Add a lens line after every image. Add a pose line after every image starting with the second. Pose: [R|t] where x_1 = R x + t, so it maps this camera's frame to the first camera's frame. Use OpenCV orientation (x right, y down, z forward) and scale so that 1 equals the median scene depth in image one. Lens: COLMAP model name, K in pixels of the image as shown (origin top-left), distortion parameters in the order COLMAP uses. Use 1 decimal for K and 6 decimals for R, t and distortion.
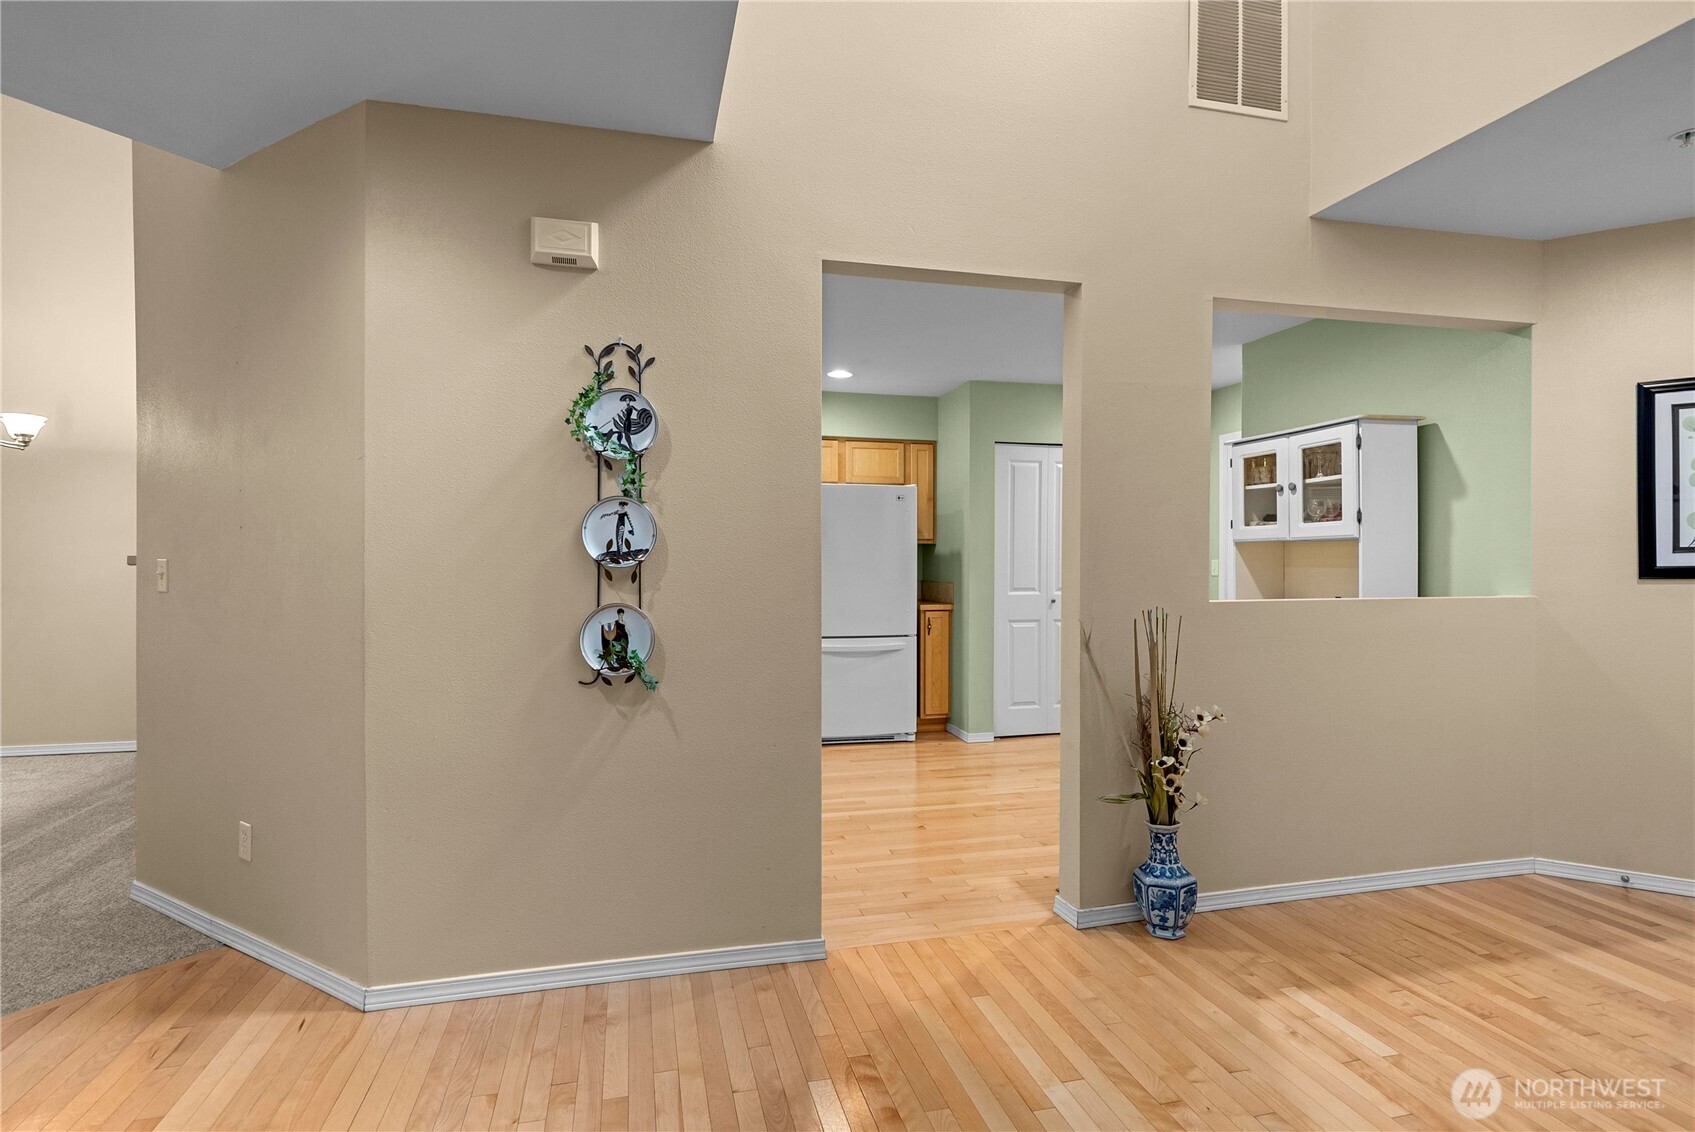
lens RADIAL K [[845.5, 0, 847.5], [0, 845.5, 566.0], [0, 0, 1]] dist [0.001217, 0.000076]
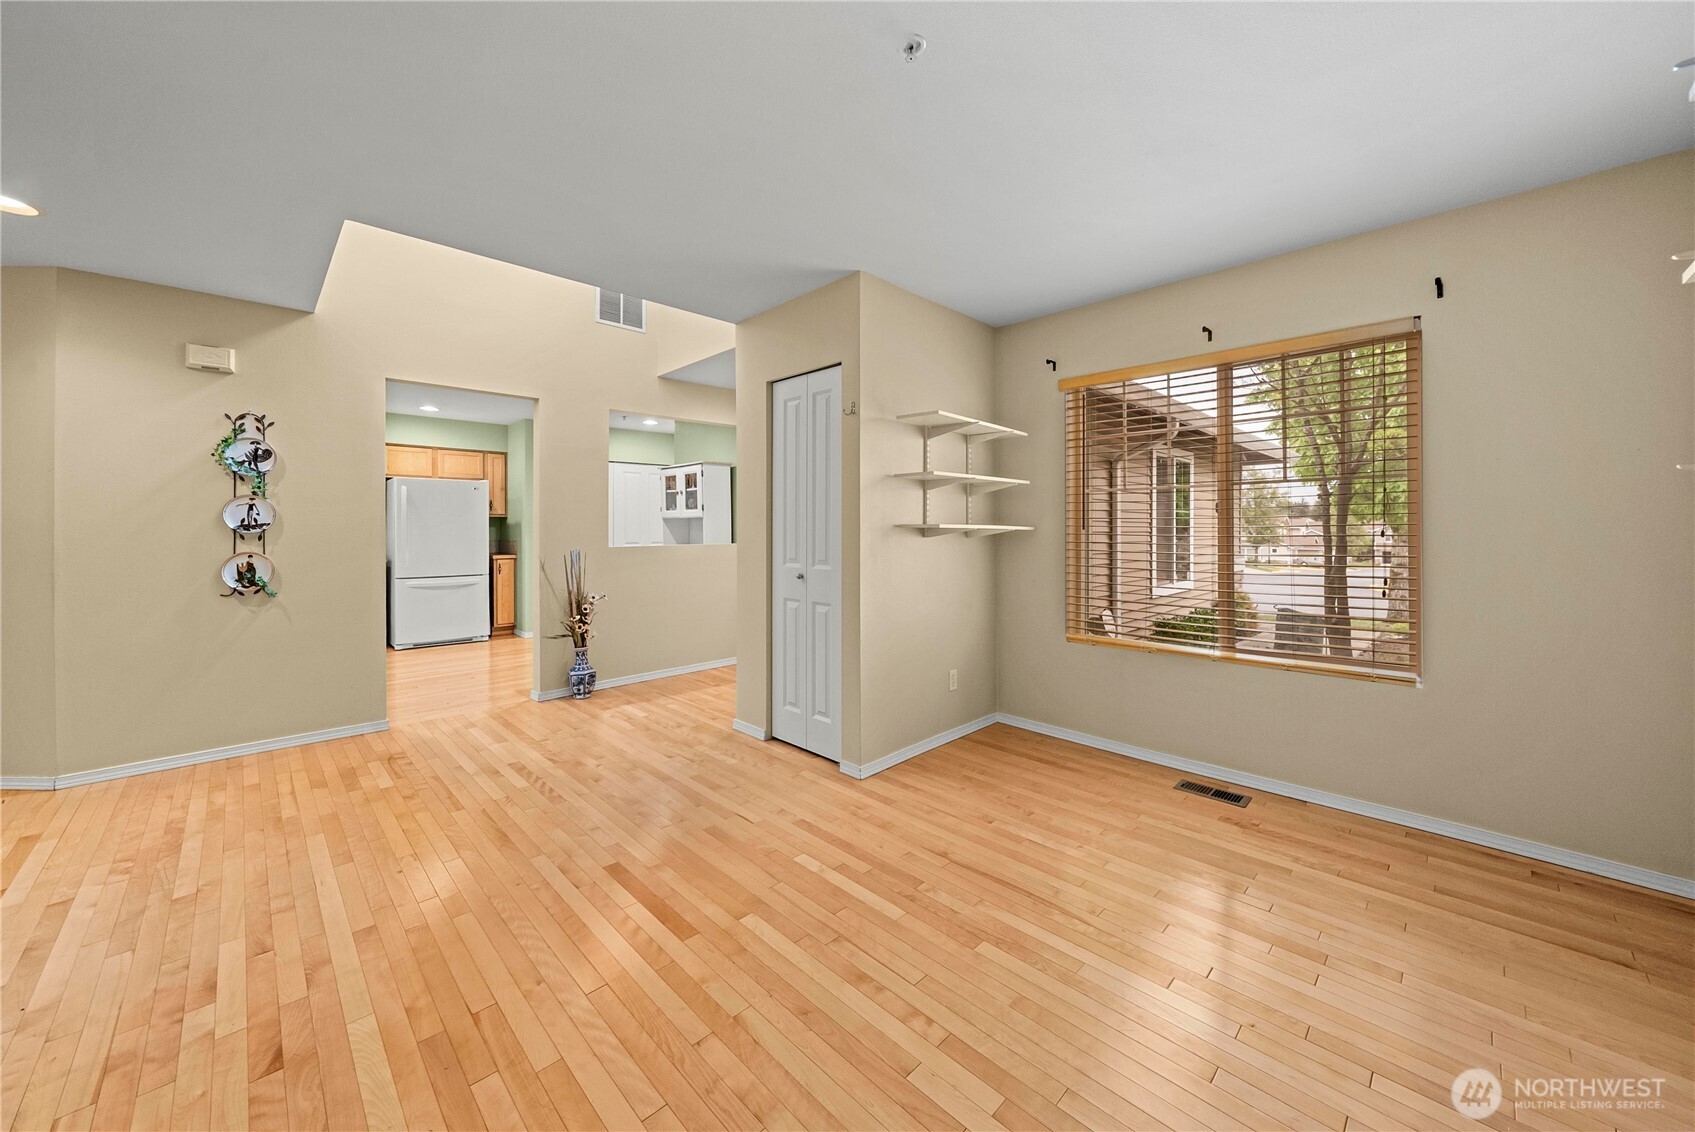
lens RADIAL K [[614.2, 0, 849.6], [0, 614.2, 528.3], [0, 0, 1]] dist [-0.009734, -0.000123]
pose [[0.859530, -0.002664, 0.511079, 0.163381], [0.004569, 0.999987, -0.002472, 0.000903], [-0.511065, 0.004460, 0.859530, -0.742821]]
